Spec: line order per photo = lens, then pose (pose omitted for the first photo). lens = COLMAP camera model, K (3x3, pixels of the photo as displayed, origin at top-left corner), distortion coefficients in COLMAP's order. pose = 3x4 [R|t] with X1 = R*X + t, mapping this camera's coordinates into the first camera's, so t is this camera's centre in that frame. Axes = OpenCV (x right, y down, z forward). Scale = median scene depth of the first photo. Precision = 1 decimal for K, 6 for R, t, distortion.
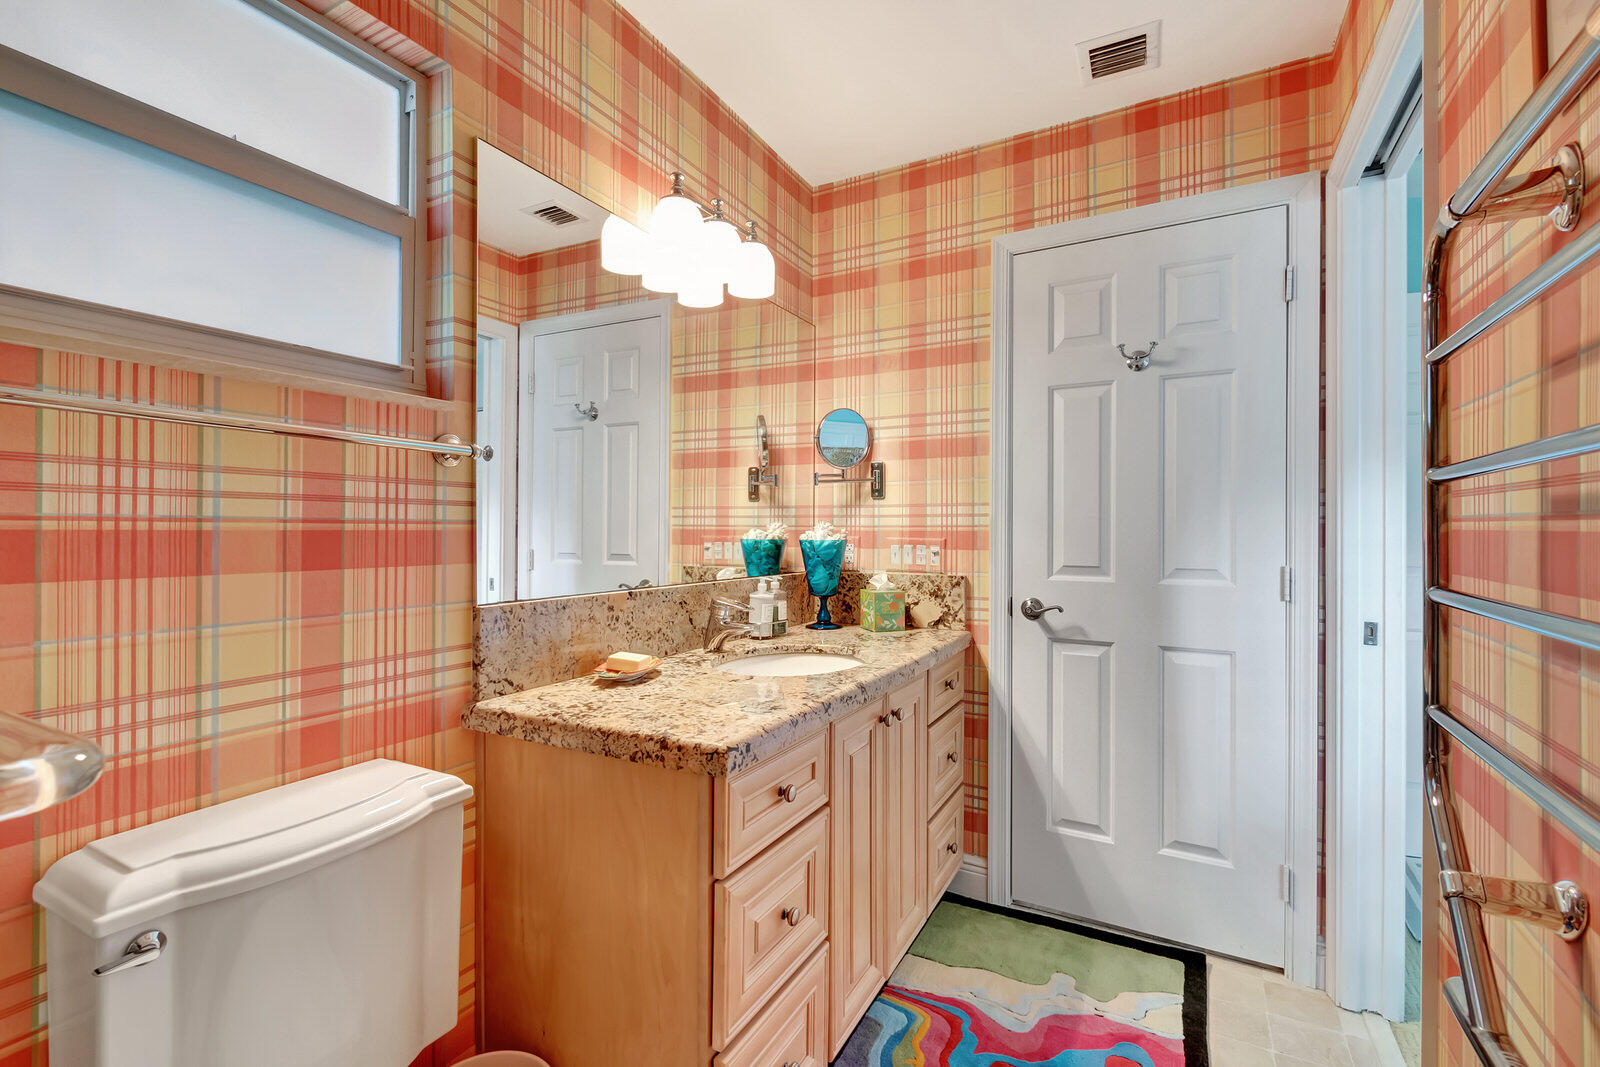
lens RADIAL K [[724.3, 0, 789.4], [0, 724.3, 517.7], [0, 0, 1]] dist [0.005026, -0.000015]
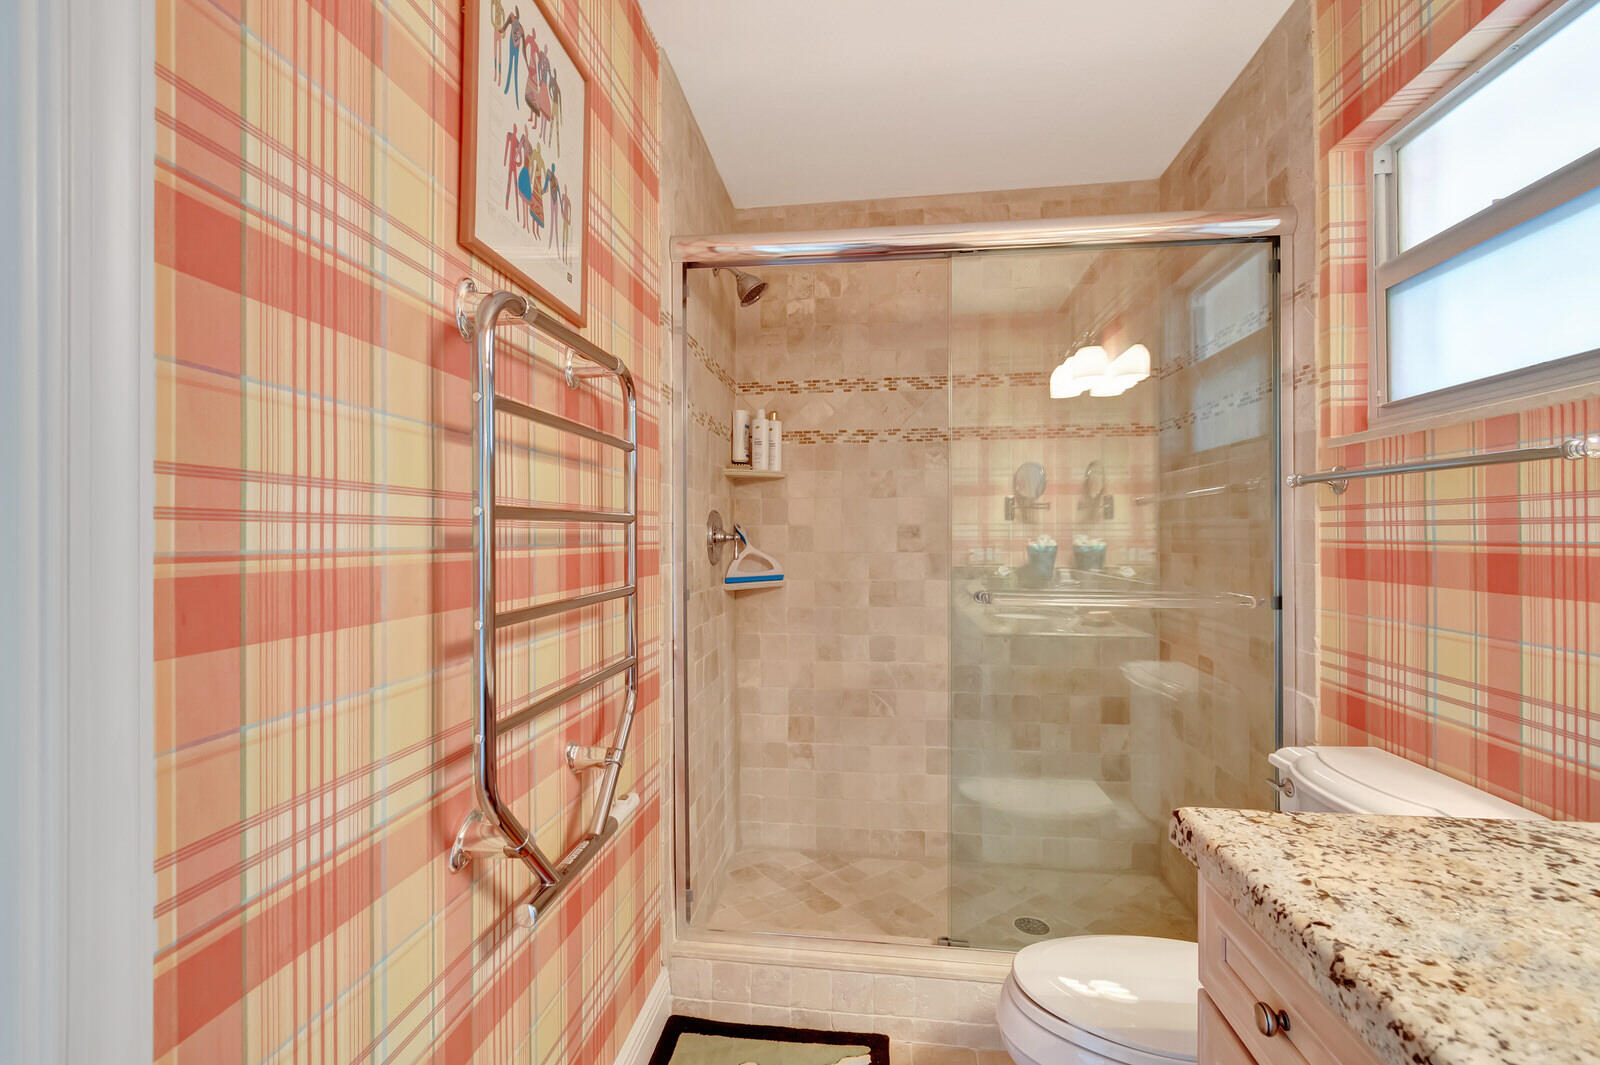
lens RADIAL K [[724.3, 0, 789.4], [0, 724.3, 516.7], [0, 0, 1]] dist [0.005026, -0.000015]
pose [[-0.927628, -0.006085, -0.373455, 0.621767], [0.009820, 0.999124, -0.040673, -0.002261], [0.373376, -0.041397, -0.926756, 1.527567]]
